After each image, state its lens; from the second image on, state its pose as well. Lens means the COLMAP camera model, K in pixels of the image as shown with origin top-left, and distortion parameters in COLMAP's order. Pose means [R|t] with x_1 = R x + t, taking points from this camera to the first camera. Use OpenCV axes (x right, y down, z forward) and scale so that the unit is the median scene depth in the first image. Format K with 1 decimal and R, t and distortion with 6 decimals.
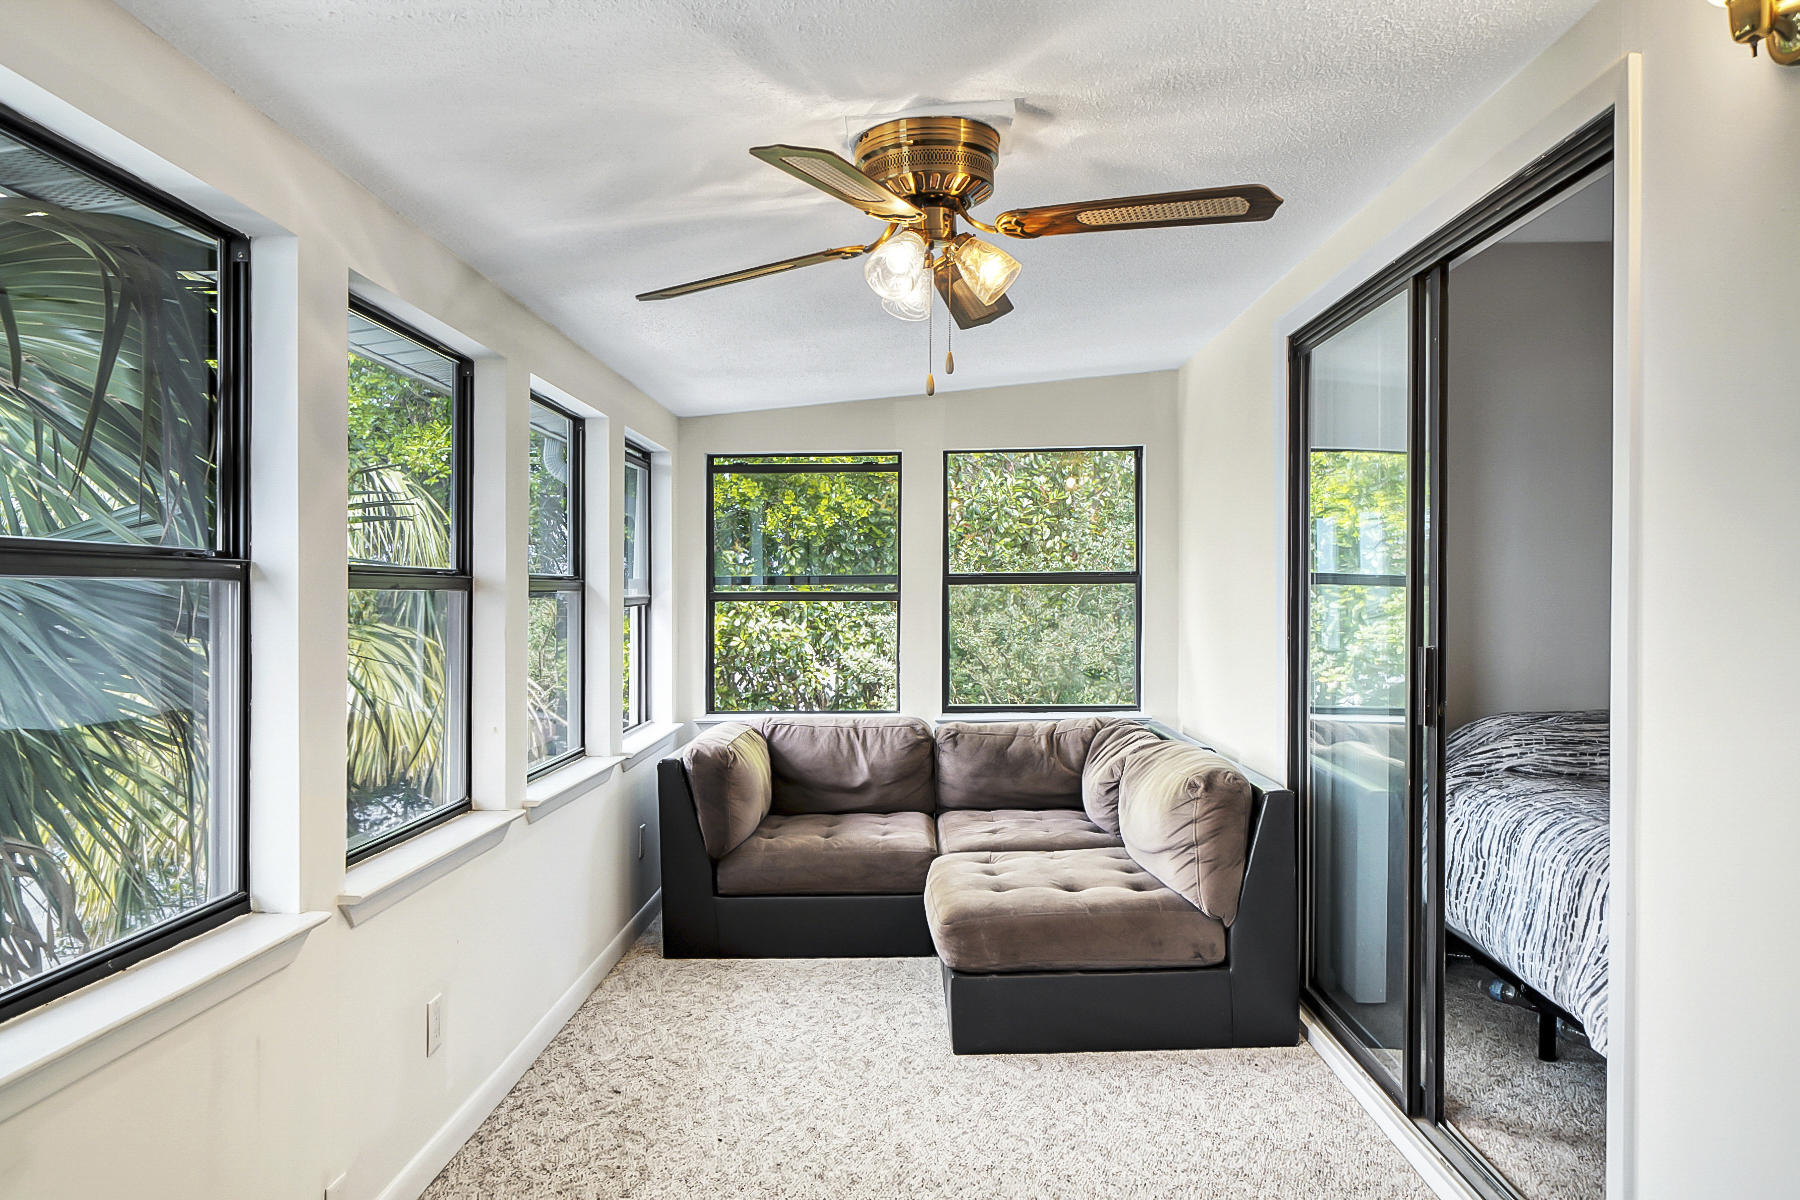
lens RADIAL K [[1259.0, 0, 900.0], [0, 1259.0, 600.0], [0, 0, 1]] dist [-0.002062, -0.001022]
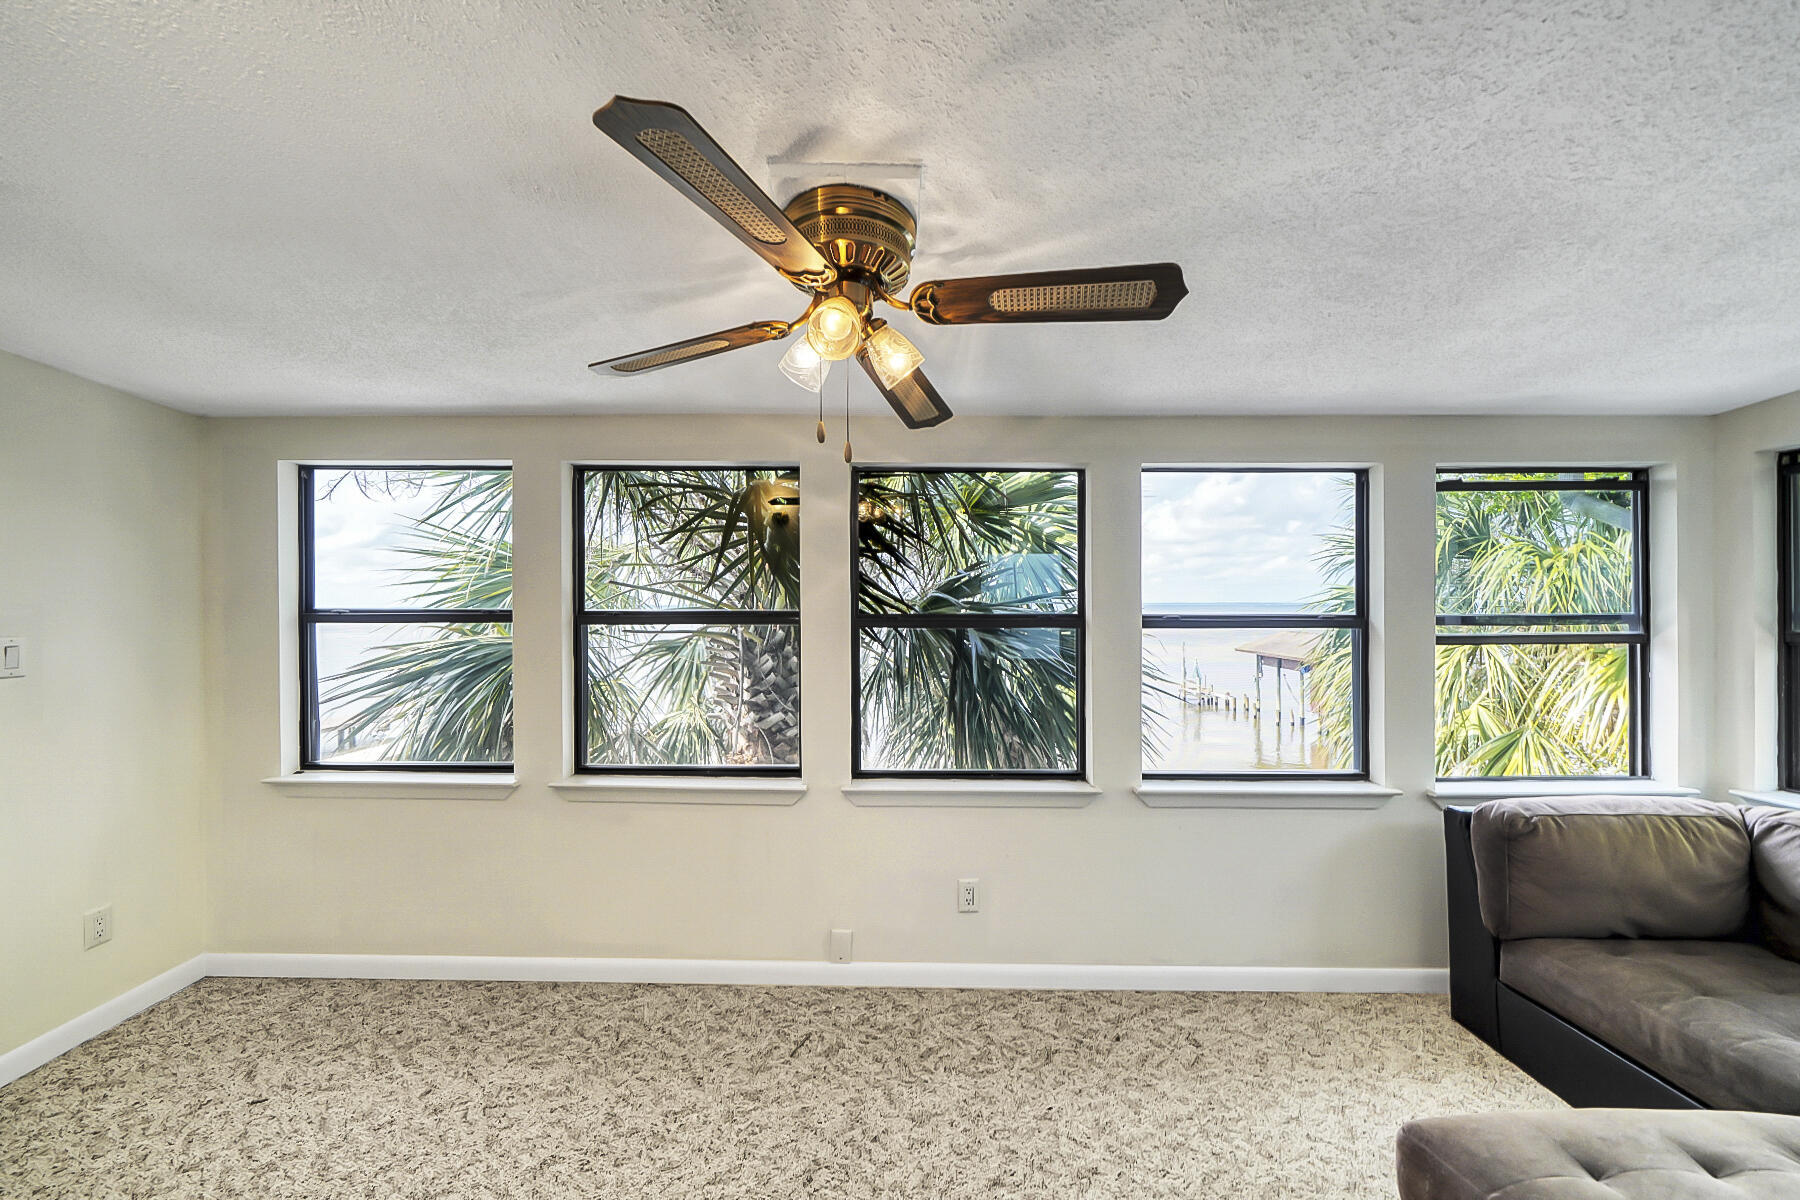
lens RADIAL K [[697.0, 0, 882.6], [0, 697.0, 605.9], [0, 0, 1]] dist [-0.000341, 0.000127]
pose [[0.001700, 0.005068, -0.999986, 0.444547], [-0.007905, 0.999956, 0.005055, -0.032549], [0.999967, 0.007896, 0.001740, 0.751676]]
